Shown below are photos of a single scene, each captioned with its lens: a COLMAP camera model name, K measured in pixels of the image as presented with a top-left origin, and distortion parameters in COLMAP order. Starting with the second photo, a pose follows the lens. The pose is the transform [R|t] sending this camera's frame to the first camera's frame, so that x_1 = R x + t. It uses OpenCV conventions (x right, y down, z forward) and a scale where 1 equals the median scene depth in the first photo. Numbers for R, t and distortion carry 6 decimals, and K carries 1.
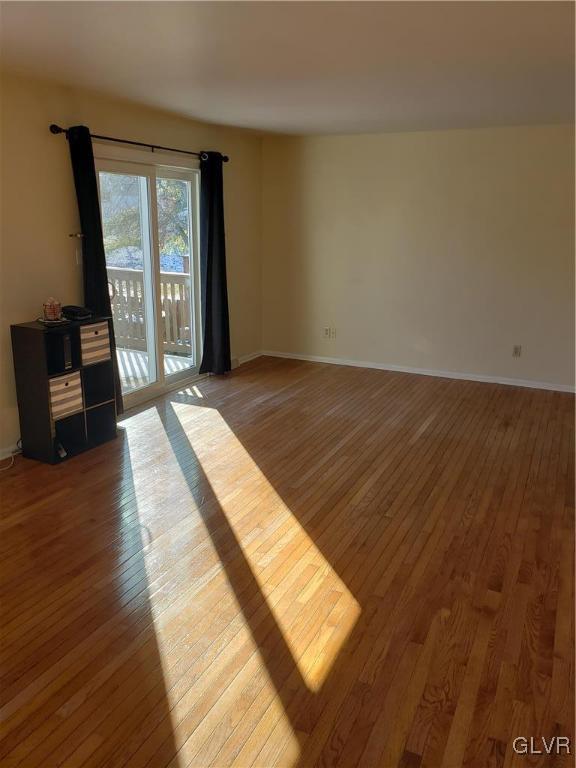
lens RADIAL K [[595.2, 0, 287.2], [0, 595.2, 384.2], [0, 0, 1]] dist [0.006906, 0.029589]
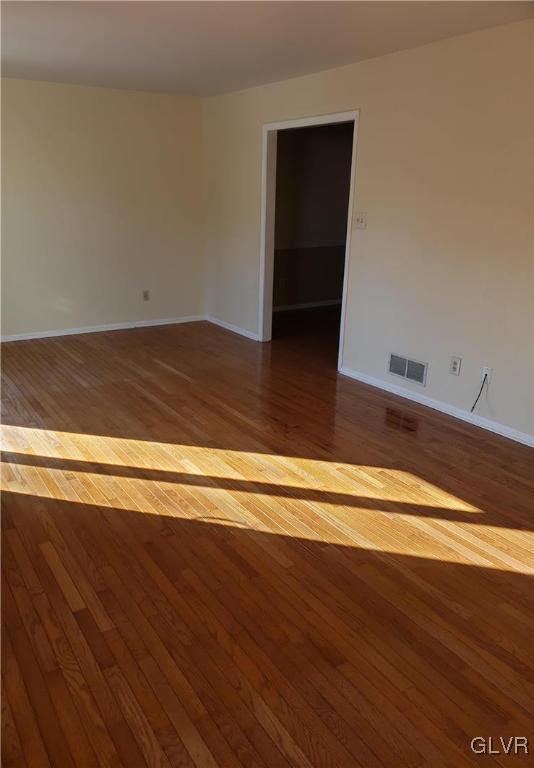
lens RADIAL K [[595.7, 0, 266.0], [0, 595.7, 383.7], [0, 0, 1]] dist [0.010168, -0.000368]
pose [[0.527846, -0.269278, 0.805523, -0.788436], [0.225164, 0.958842, 0.172984, -0.073416], [-0.818950, 0.090066, 0.566753, 0.387435]]
